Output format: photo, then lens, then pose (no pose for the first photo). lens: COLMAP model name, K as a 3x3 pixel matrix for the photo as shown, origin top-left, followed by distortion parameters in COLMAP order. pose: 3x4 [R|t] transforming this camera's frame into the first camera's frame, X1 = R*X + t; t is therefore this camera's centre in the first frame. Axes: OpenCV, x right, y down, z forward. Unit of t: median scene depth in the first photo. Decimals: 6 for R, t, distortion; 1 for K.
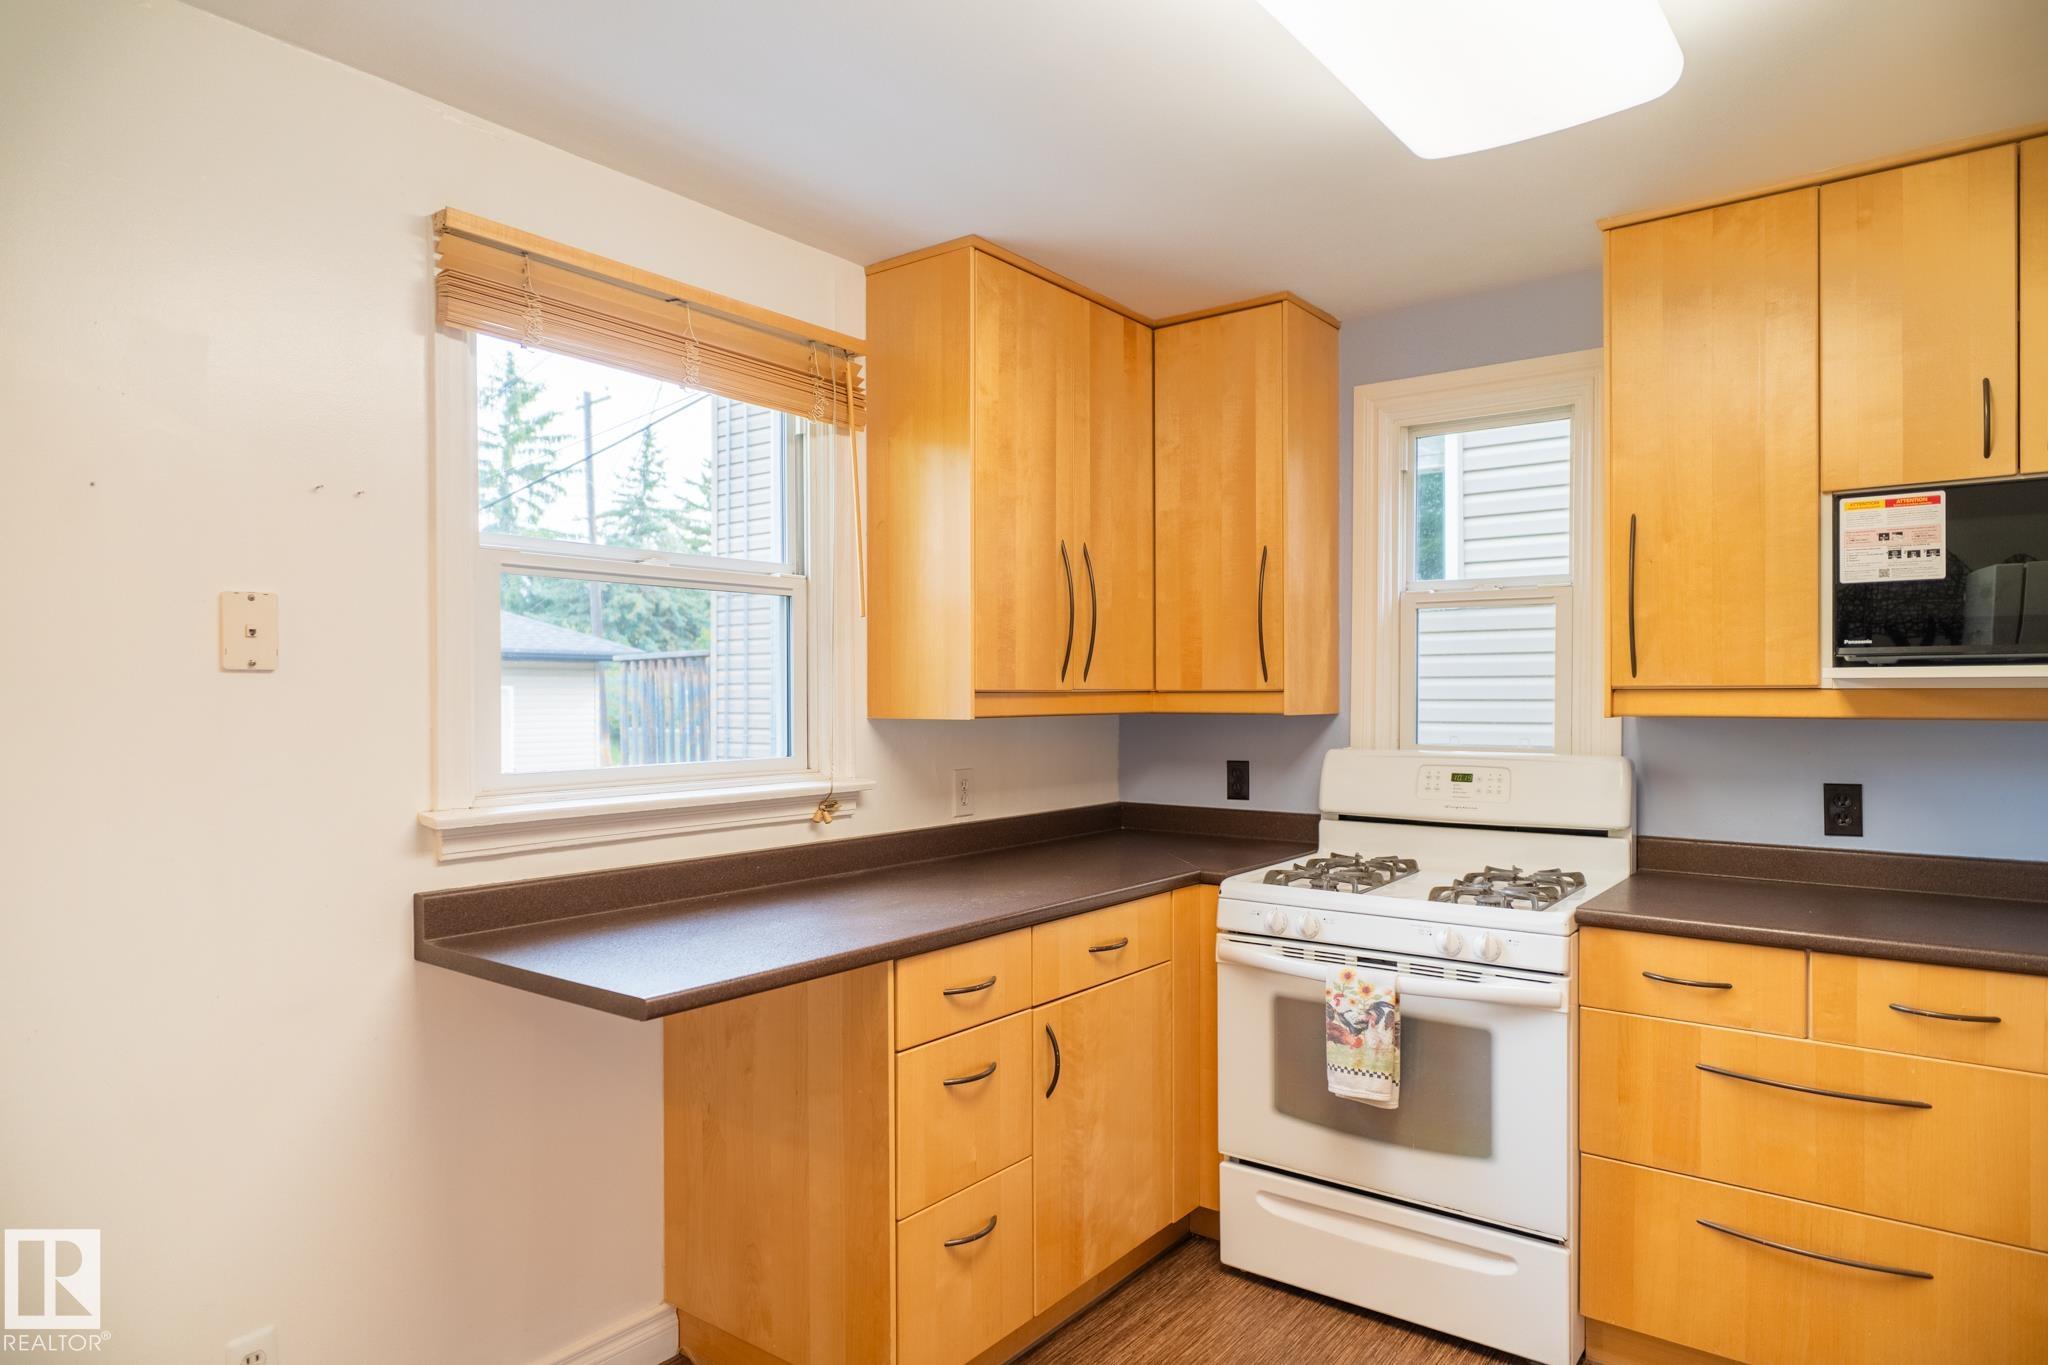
lens RADIAL K [[1220.6, 0, 1024.0], [0, 1220.6, 682.5], [0, 0, 1]] dist [0.001481, 0.001012]
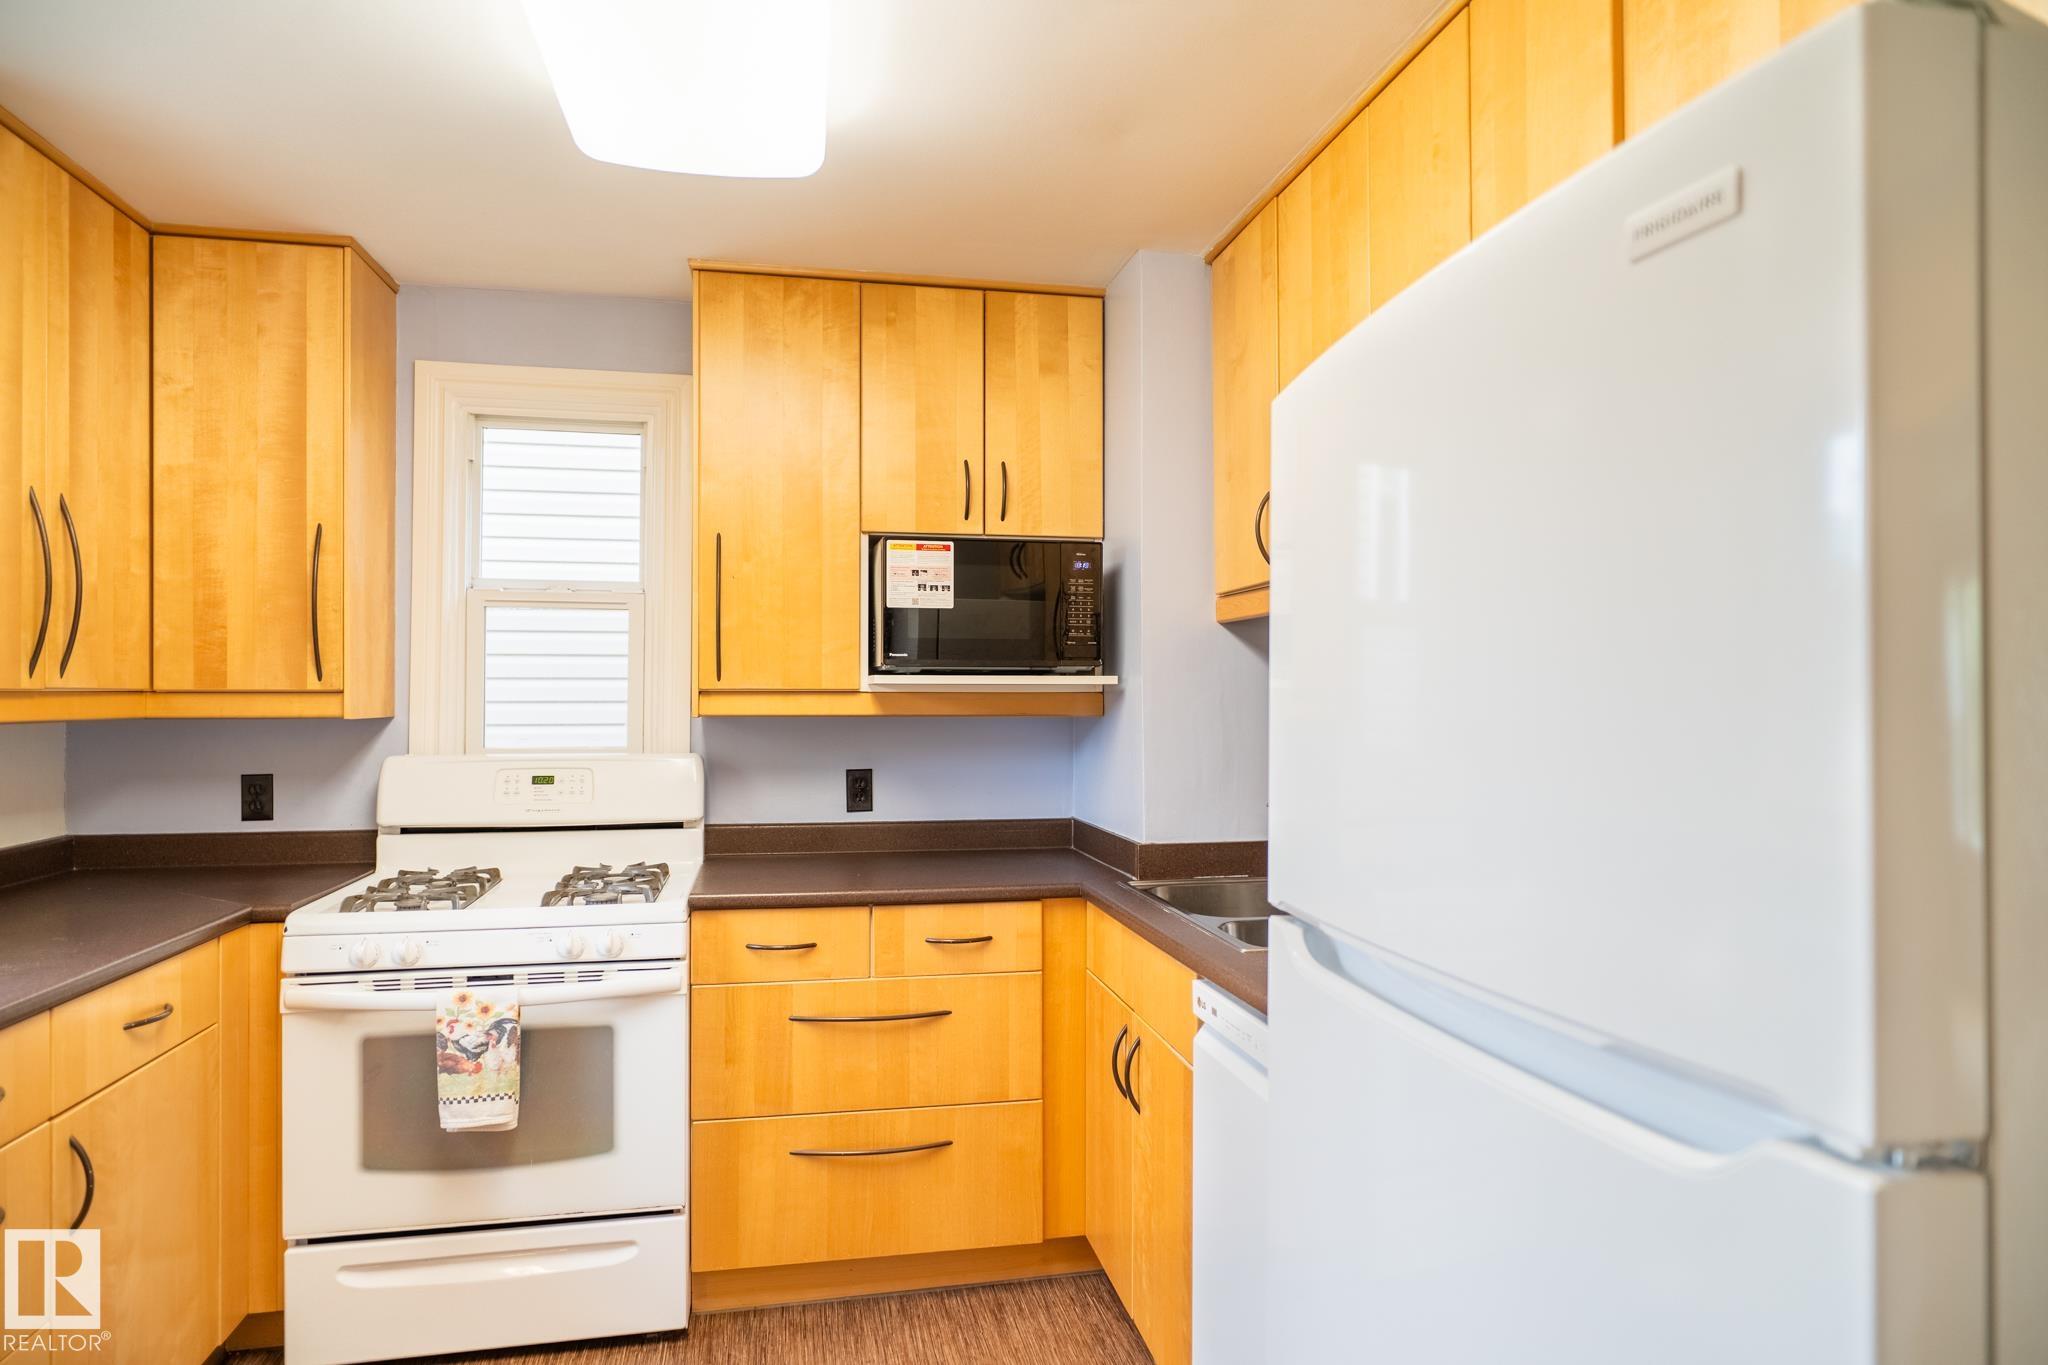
lens RADIAL K [[1220.6, 0, 1024.0], [0, 1220.6, 682.5], [0, 0, 1]] dist [0.001481, 0.001012]
pose [[0.656264, 0.011385, 0.754445, -0.152233], [-0.009539, 0.999931, -0.006792, 0.002073], [-0.754471, -0.002739, 0.656328, 0.066584]]
